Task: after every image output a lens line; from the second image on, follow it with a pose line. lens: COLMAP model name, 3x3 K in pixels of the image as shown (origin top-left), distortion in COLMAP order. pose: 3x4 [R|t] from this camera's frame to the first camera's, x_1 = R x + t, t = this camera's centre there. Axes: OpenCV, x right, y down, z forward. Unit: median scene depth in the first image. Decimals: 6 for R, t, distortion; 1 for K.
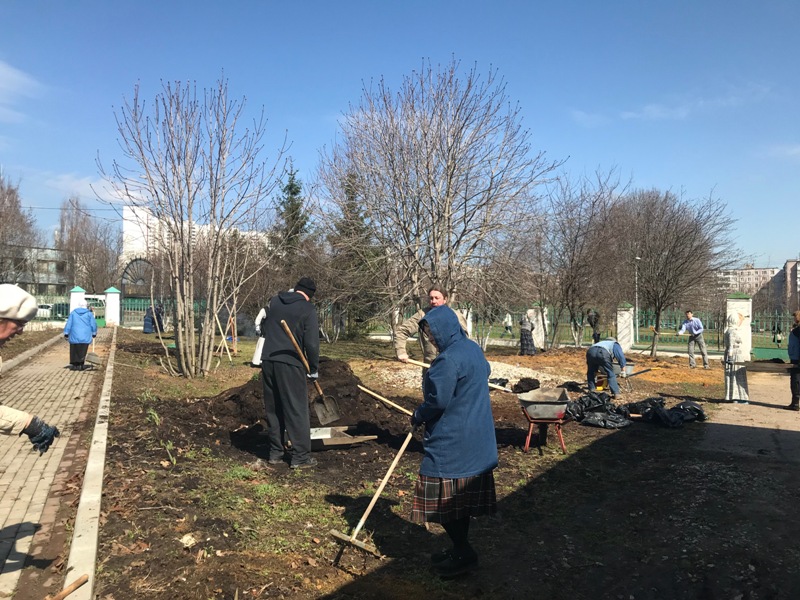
lens RADIAL K [[671.6, 0, 404.5], [0, 671.6, 301.5], [0, 0, 1]] dist [0.041578, -0.048372]
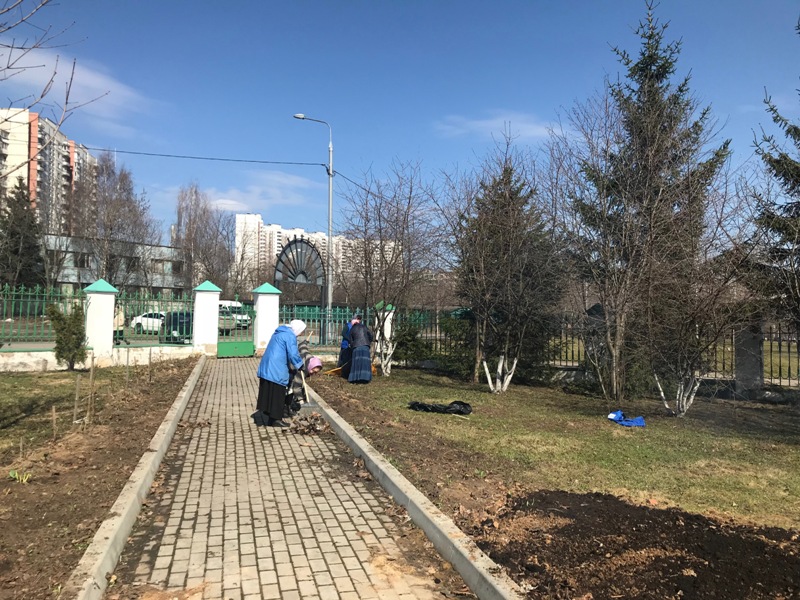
lens RADIAL K [[671.6, 0, 395.5], [0, 671.6, 300.9], [0, 0, 1]] dist [0.041578, -0.048372]
pose [[0.987919, 0.008605, -0.154730, -0.113694], [-0.010836, 0.999849, -0.013579, -0.000543], [0.154590, 0.015092, 0.987863, 0.222273]]
